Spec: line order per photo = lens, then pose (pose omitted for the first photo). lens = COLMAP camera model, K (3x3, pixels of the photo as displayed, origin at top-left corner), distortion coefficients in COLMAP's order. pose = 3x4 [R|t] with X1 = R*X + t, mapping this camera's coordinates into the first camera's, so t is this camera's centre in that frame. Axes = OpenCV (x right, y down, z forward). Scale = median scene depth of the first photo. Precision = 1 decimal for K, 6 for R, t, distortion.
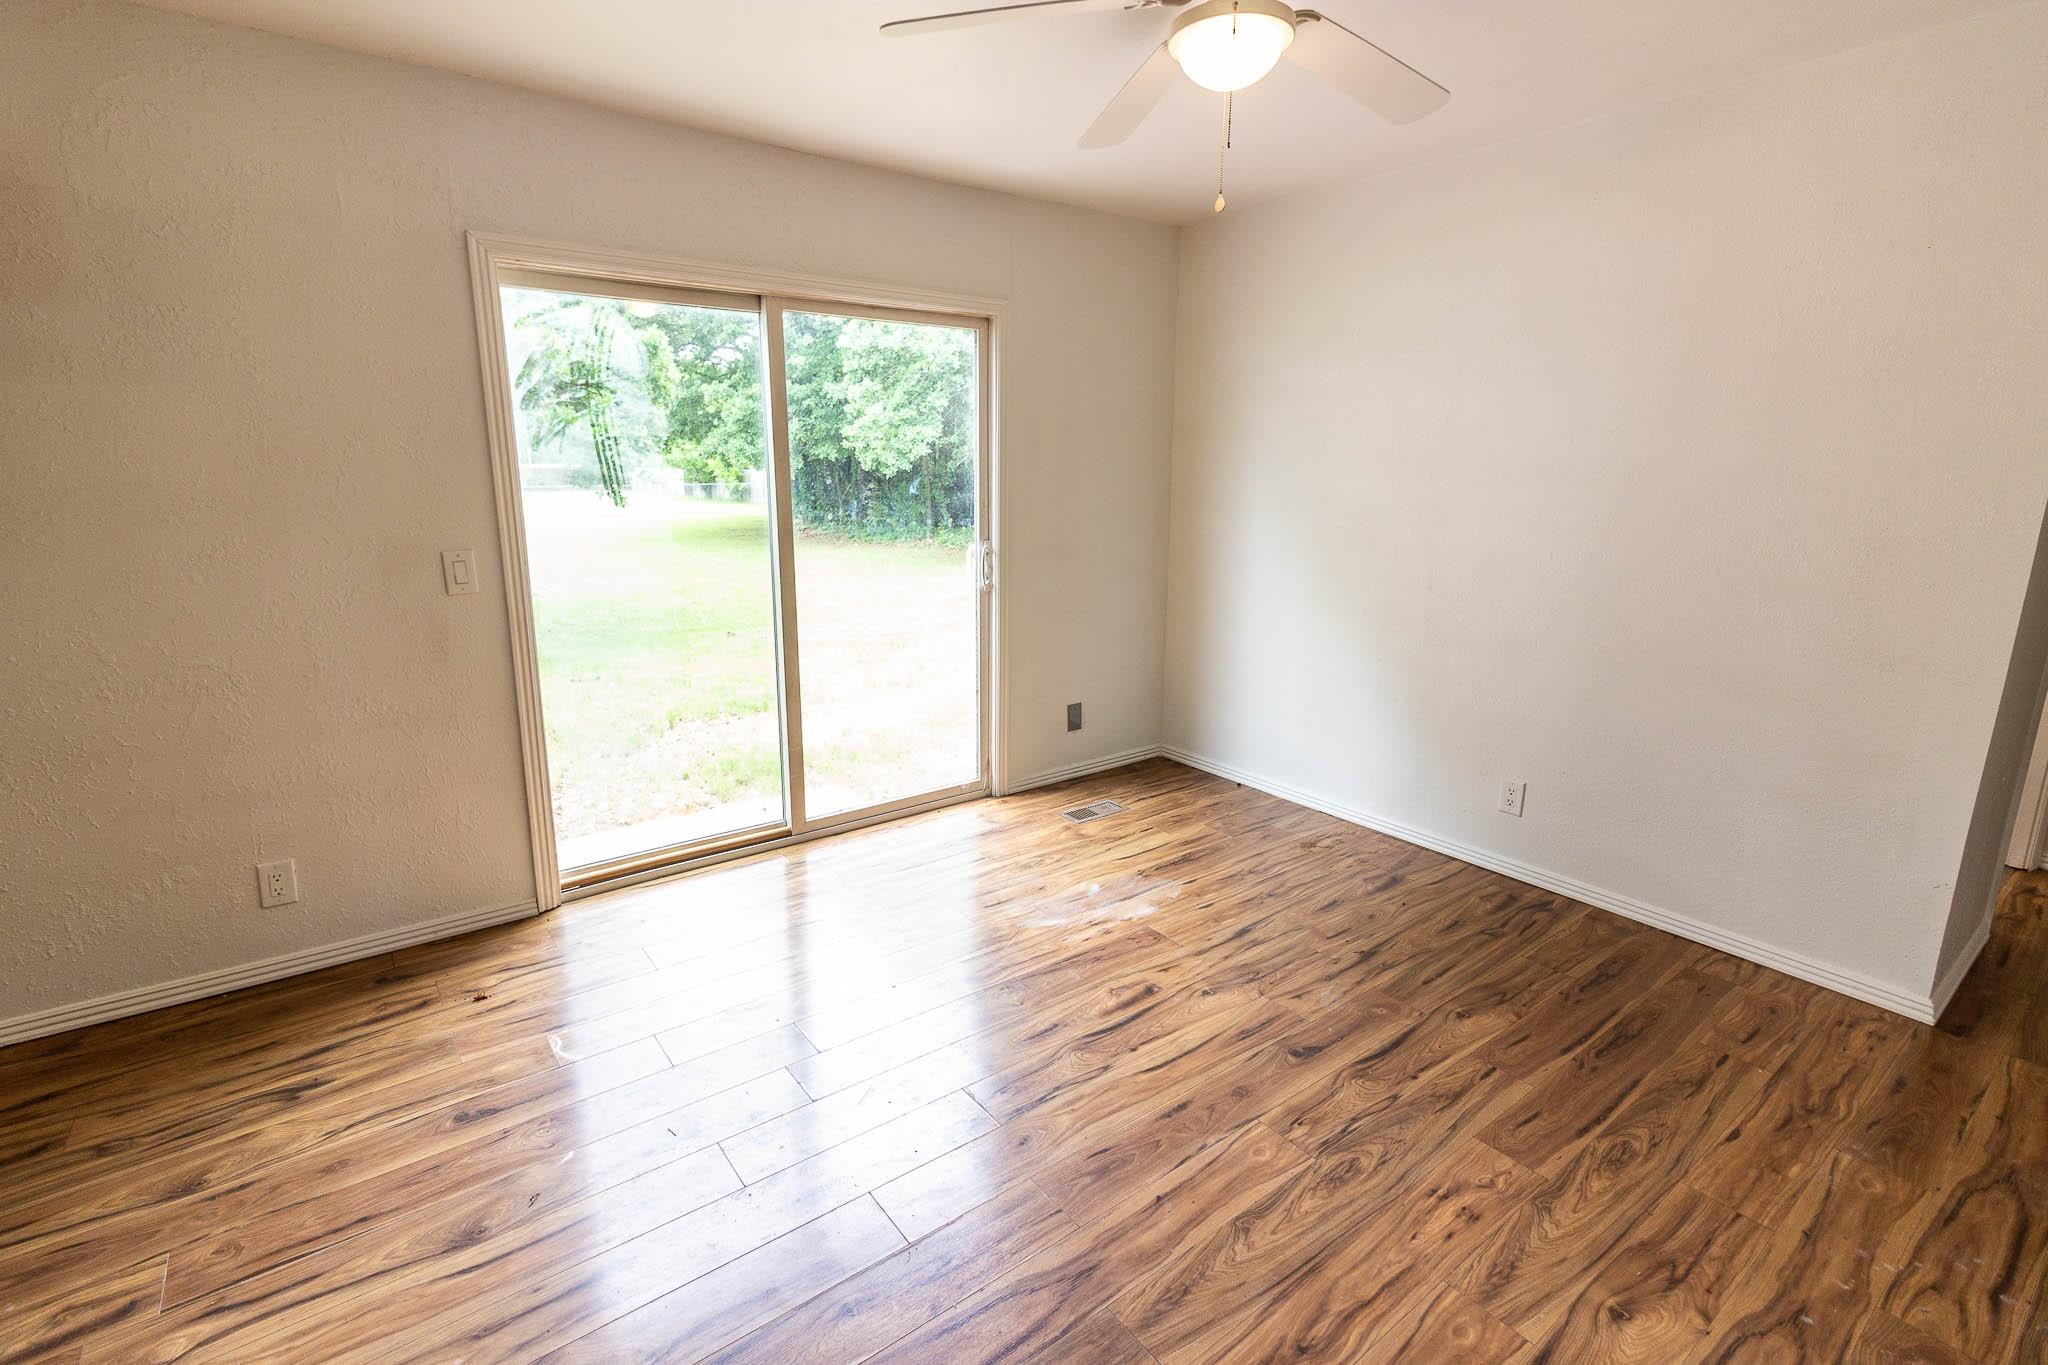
lens RADIAL K [[942.8, 0, 1000.1], [0, 942.8, 664.1], [0, 0, 1]] dist [0.005156, 0.000938]
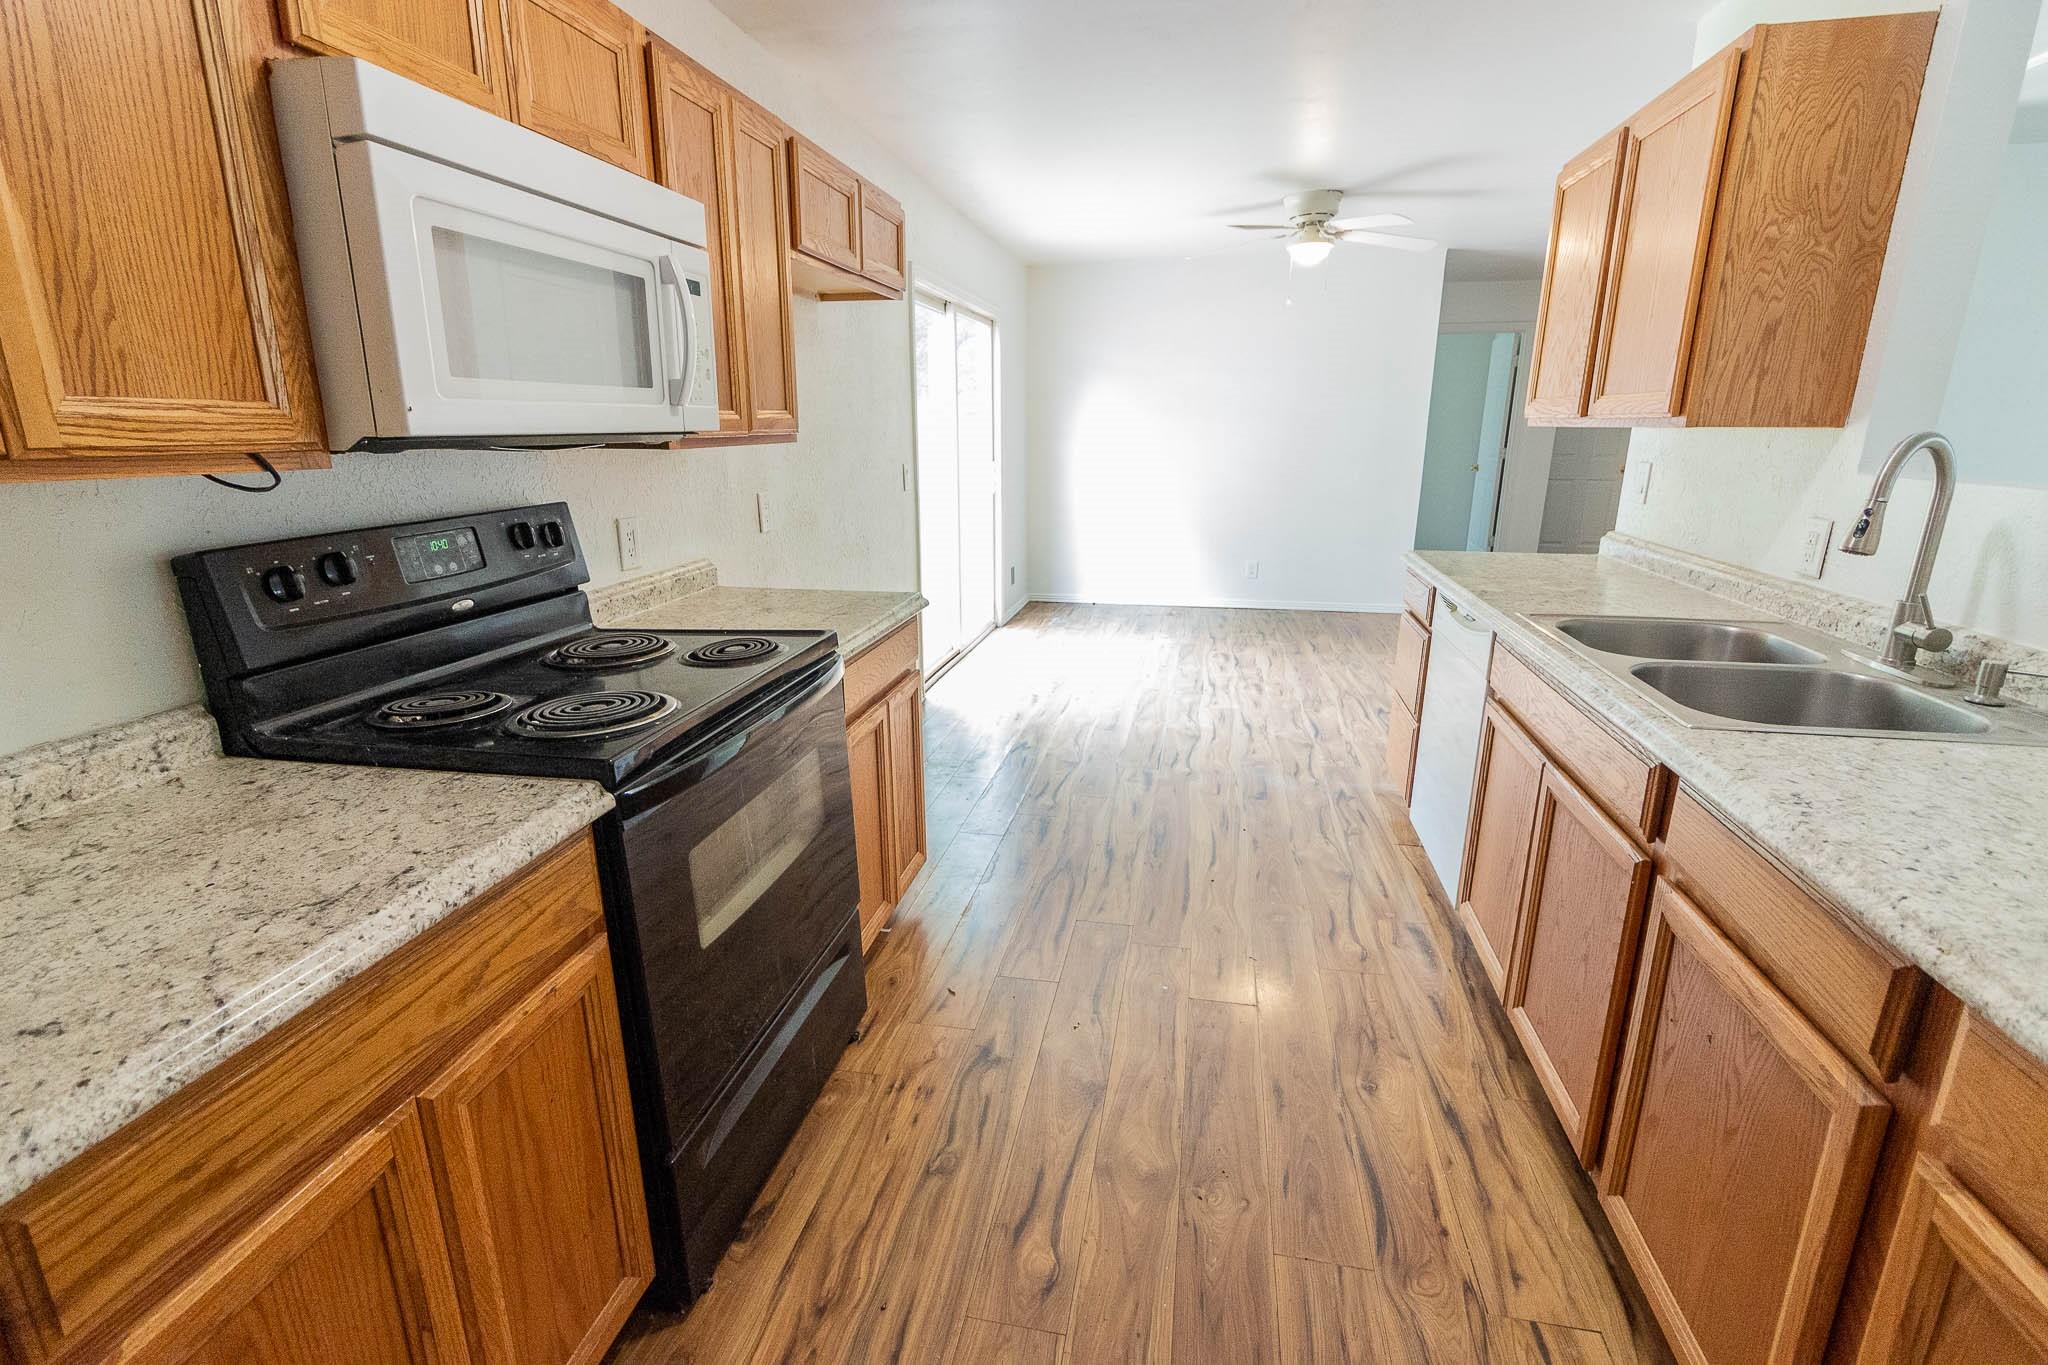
lens RADIAL K [[942.8, 0, 1016.7], [0, 942.8, 680.3], [0, 0, 1]] dist [0.005156, 0.000938]
pose [[0.737473, -0.178138, 0.651460, -1.829215], [0.148444, 0.983754, 0.100959, 0.132019], [-0.658861, 0.022251, 0.751935, -0.352275]]
